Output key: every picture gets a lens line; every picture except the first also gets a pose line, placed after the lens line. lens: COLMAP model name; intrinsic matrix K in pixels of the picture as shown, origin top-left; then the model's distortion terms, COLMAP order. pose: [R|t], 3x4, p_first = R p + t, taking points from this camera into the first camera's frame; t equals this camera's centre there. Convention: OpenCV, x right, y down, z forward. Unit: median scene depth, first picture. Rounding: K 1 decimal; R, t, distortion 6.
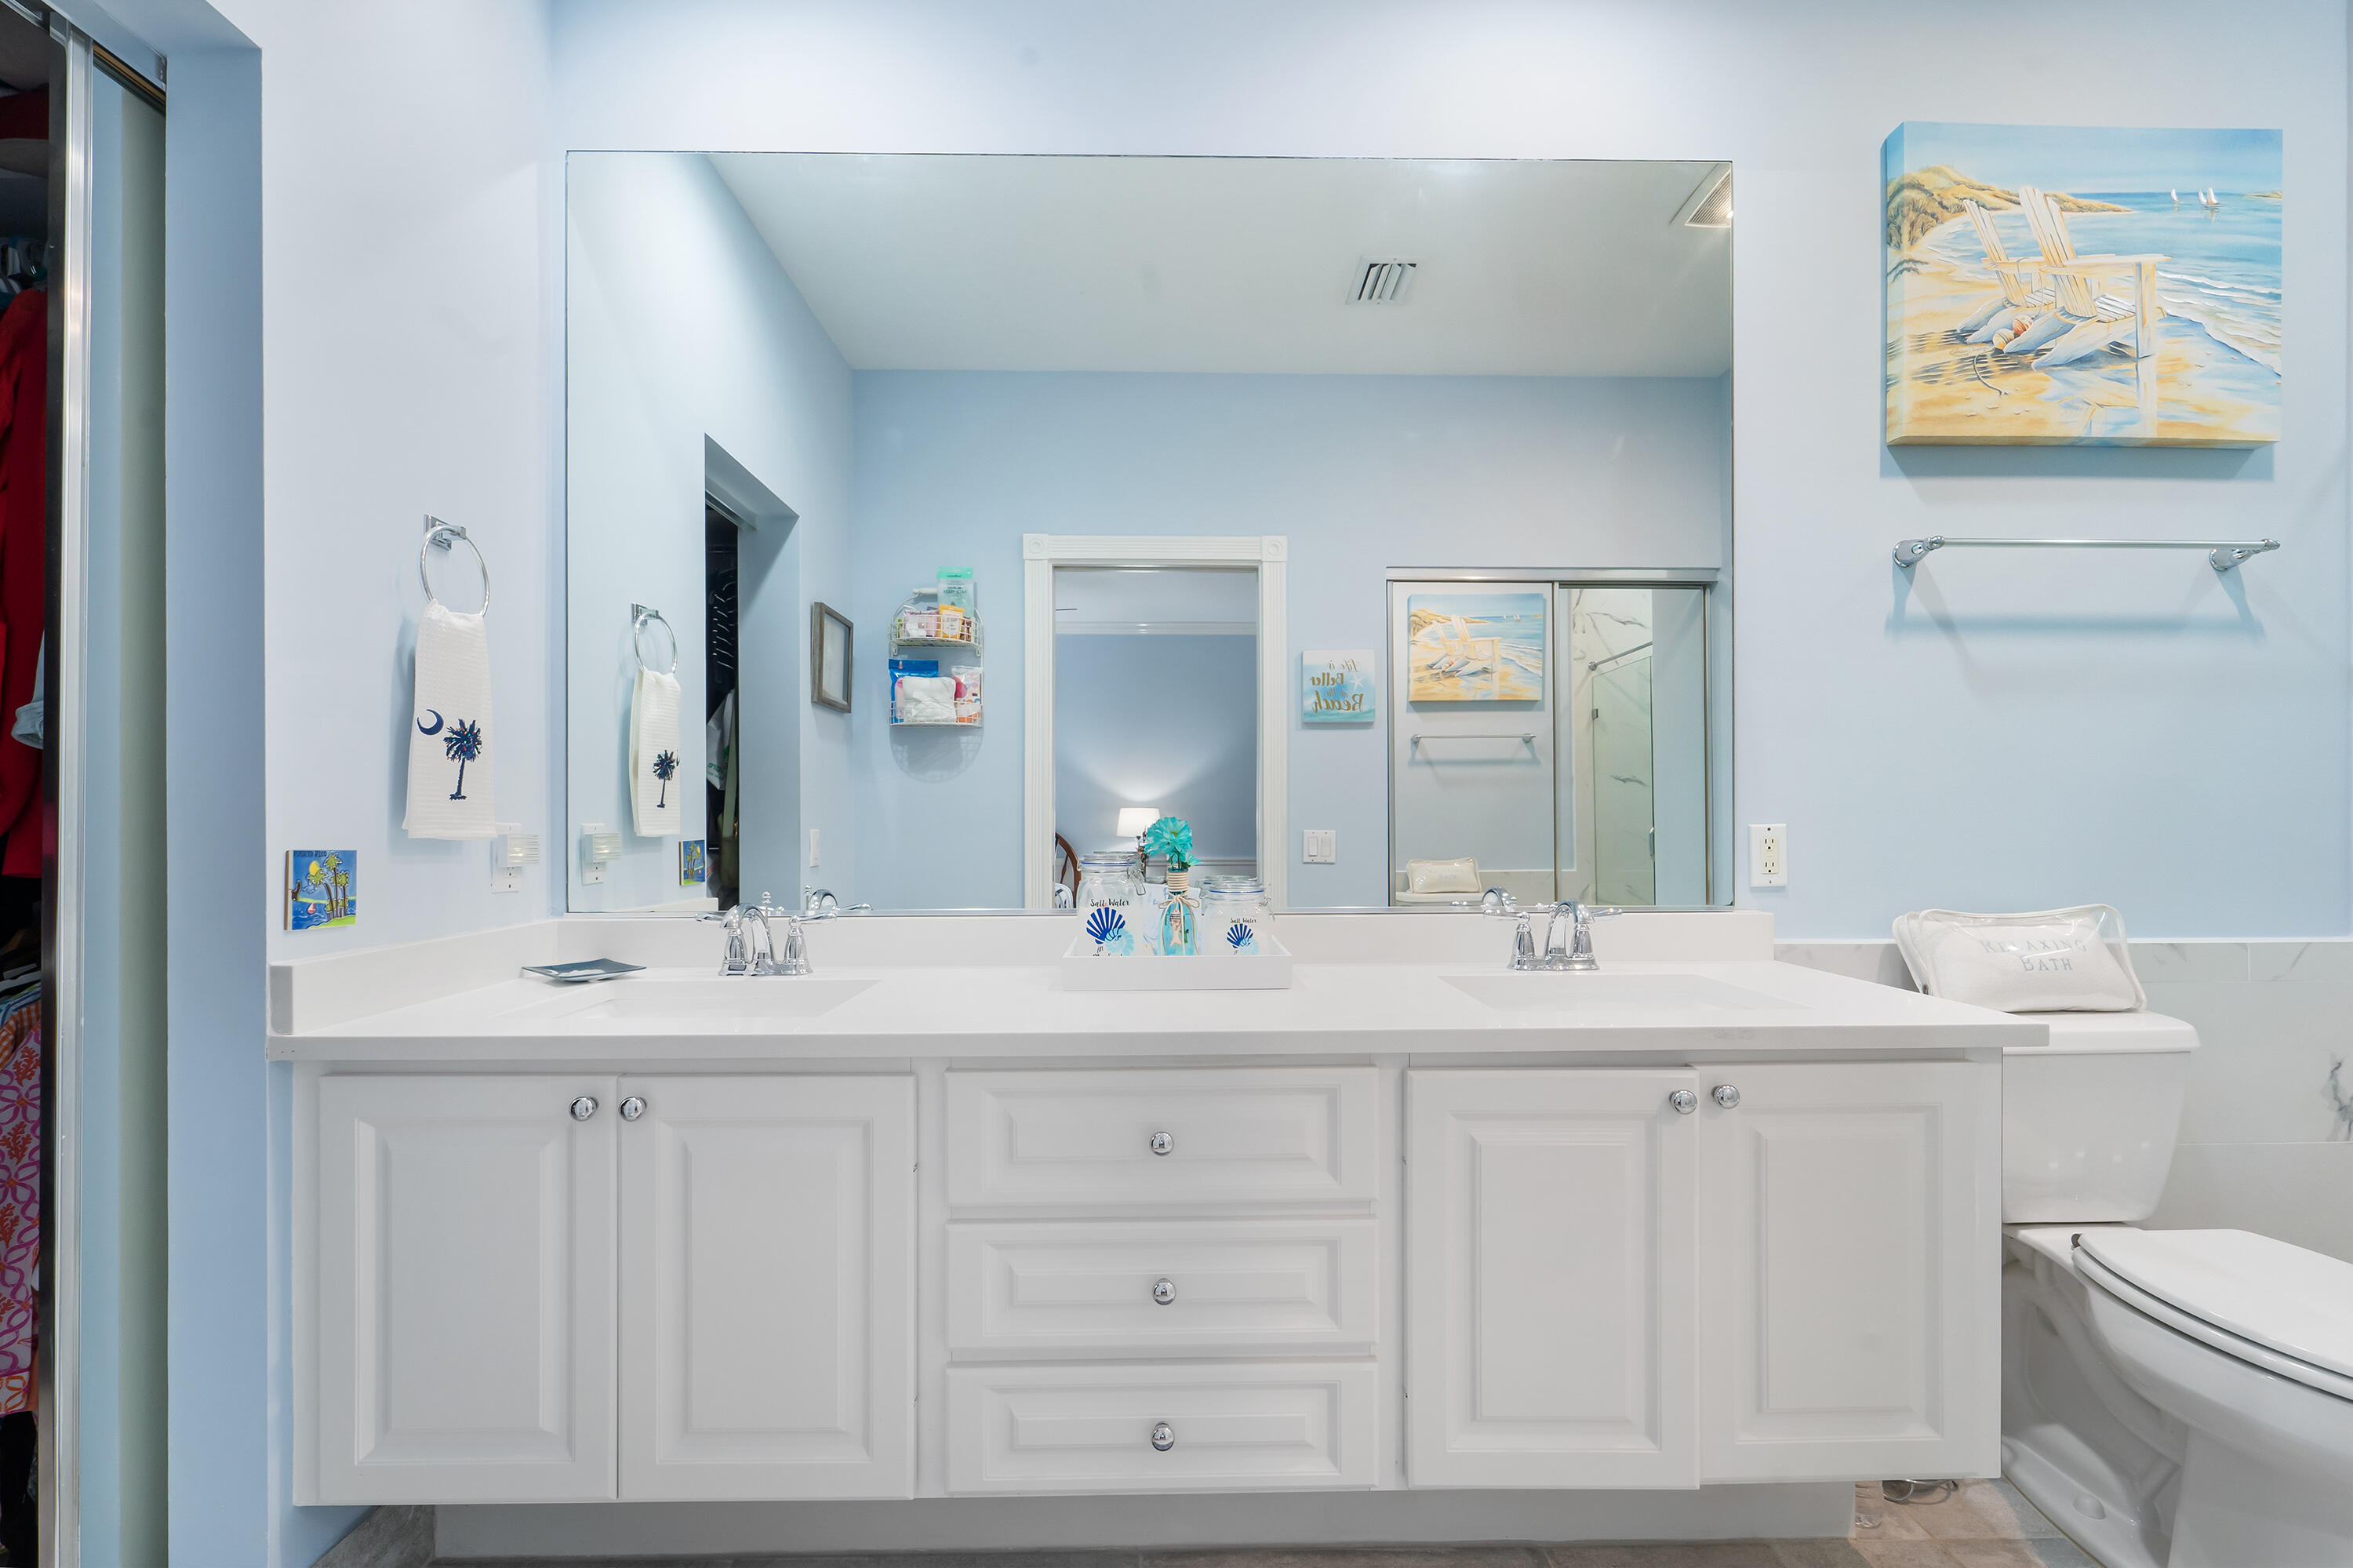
lens RADIAL K [[976.8, 0, 1149.3], [0, 976.8, 826.4], [0, 0, 1]] dist [0.003364, -0.002686]
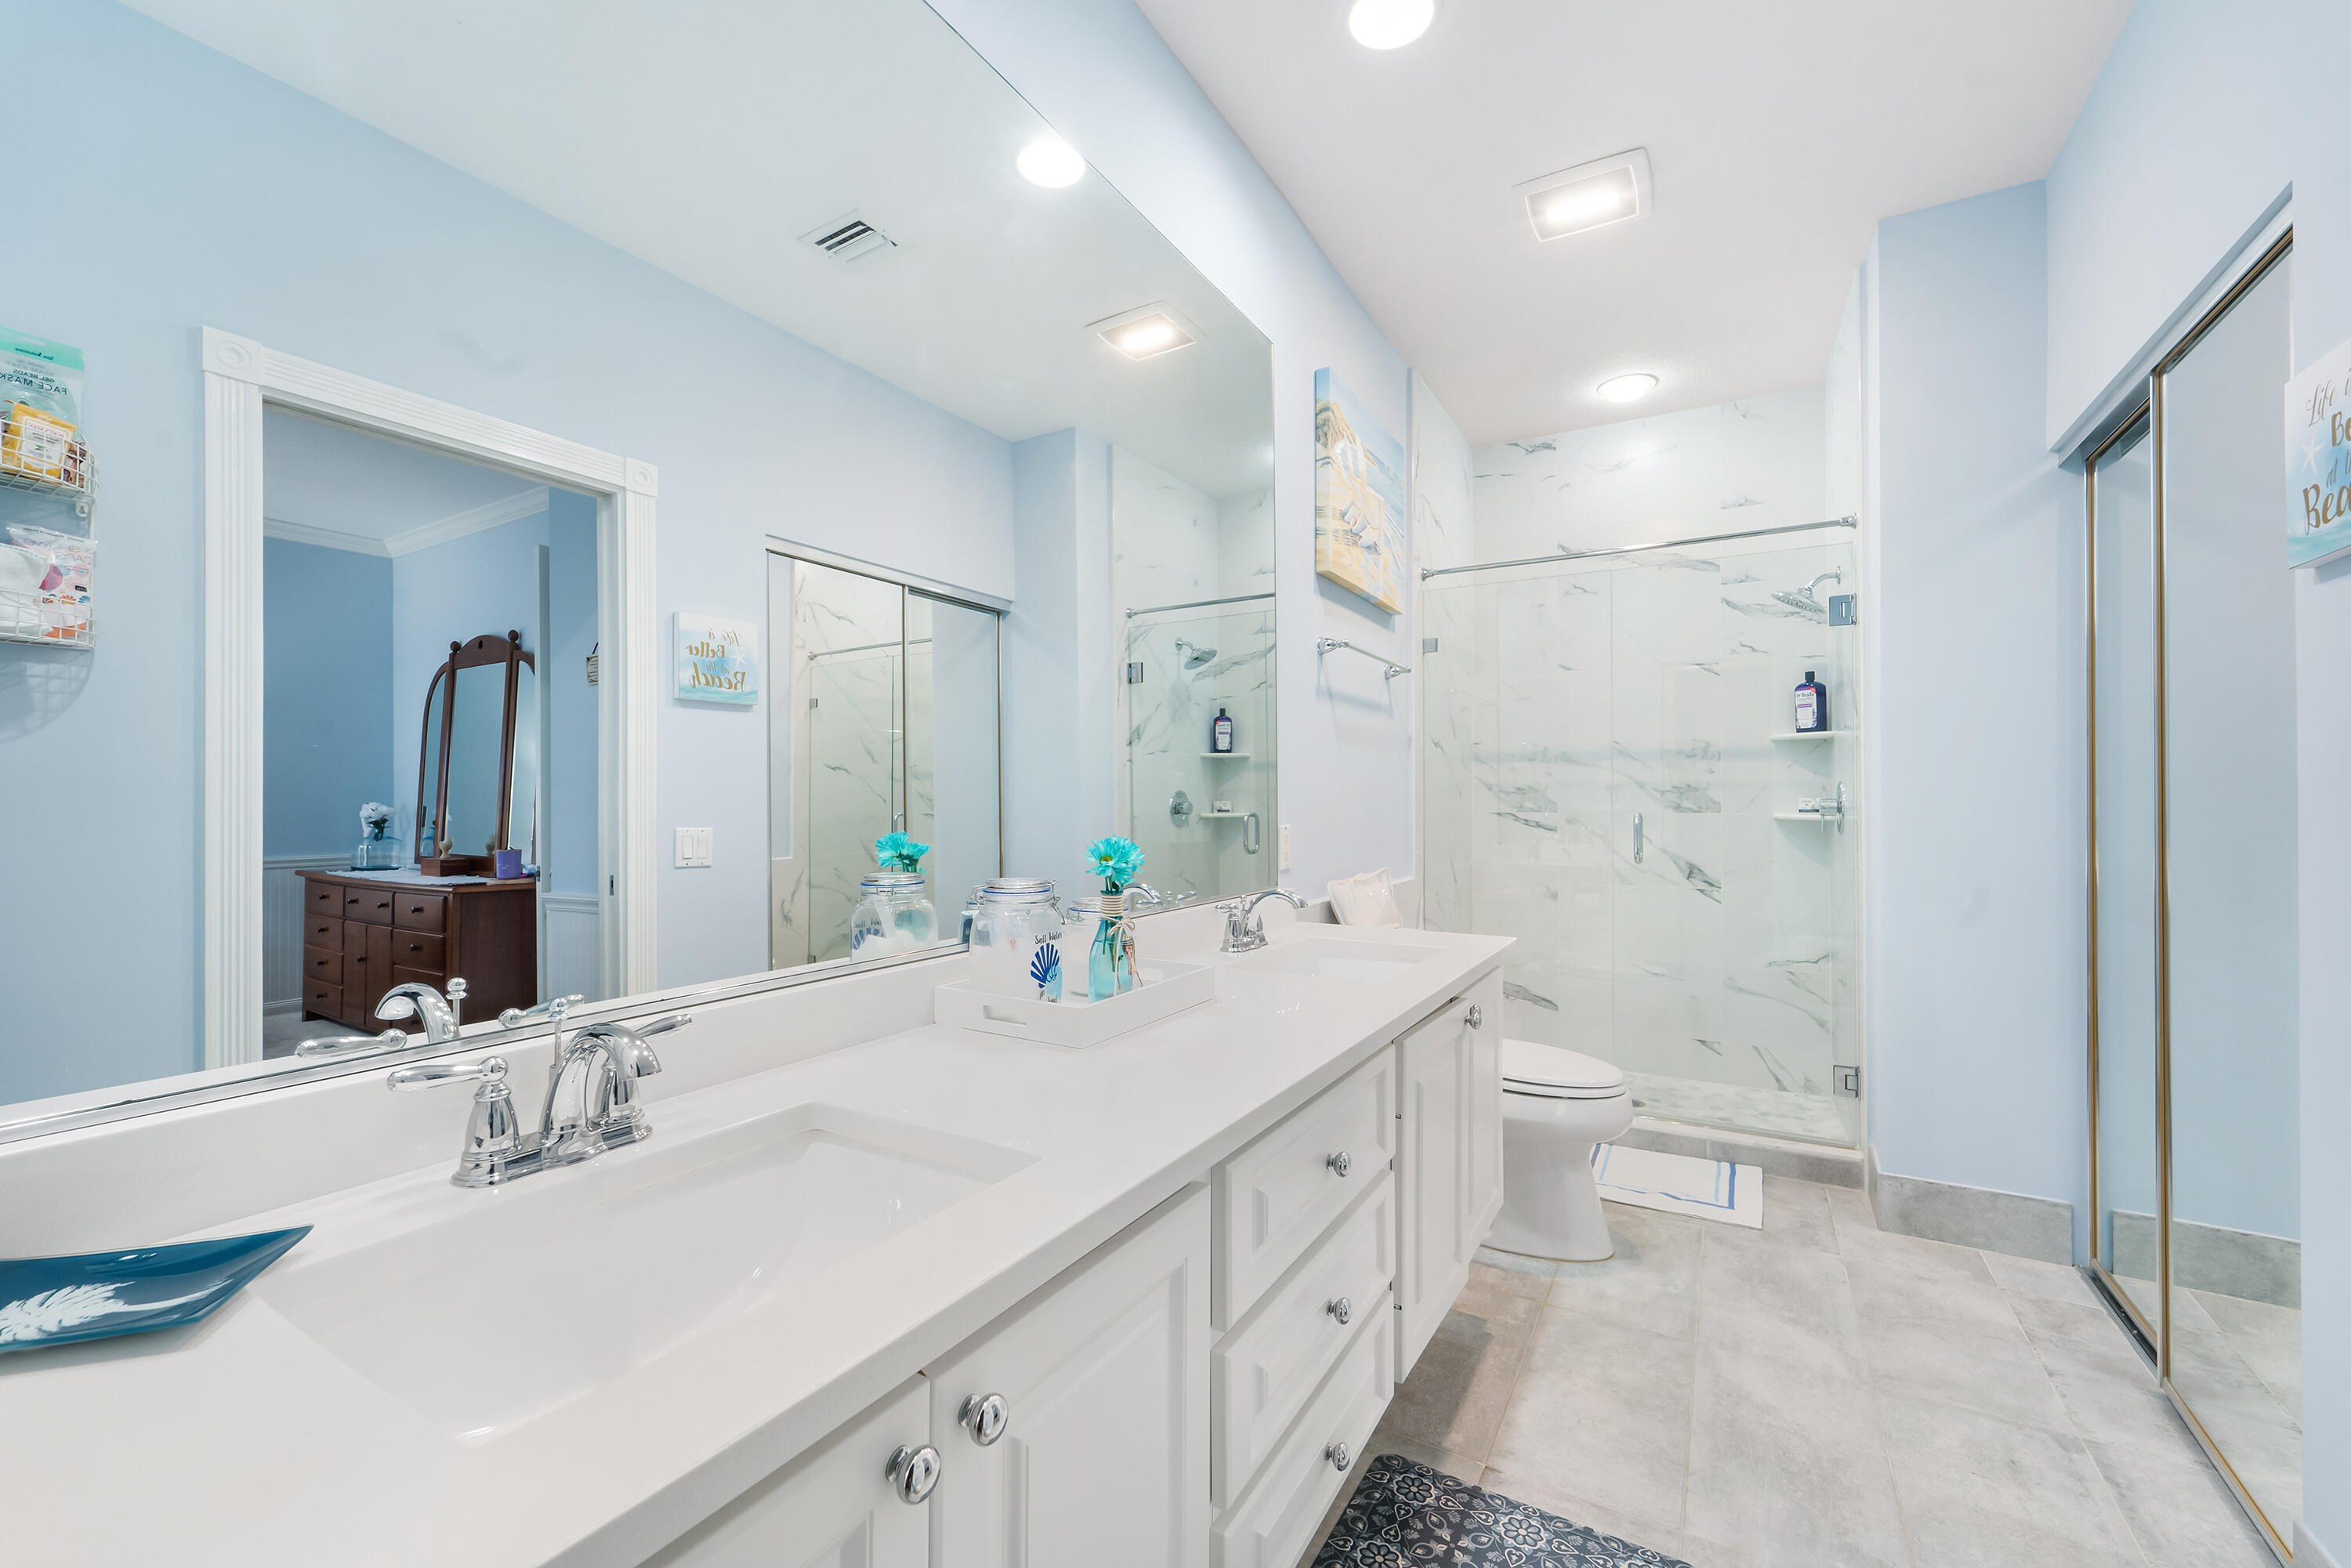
lens RADIAL K [[975.9, 0, 1164.3], [0, 975.9, 799.1], [0, 0, 1]] dist [0.003364, -0.002686]
pose [[0.505019, -0.001321, 0.863107, -0.350593], [0.000860, 0.999999, 0.001027, -0.021224], [-0.863108, 0.000224, 0.505019, 0.228741]]
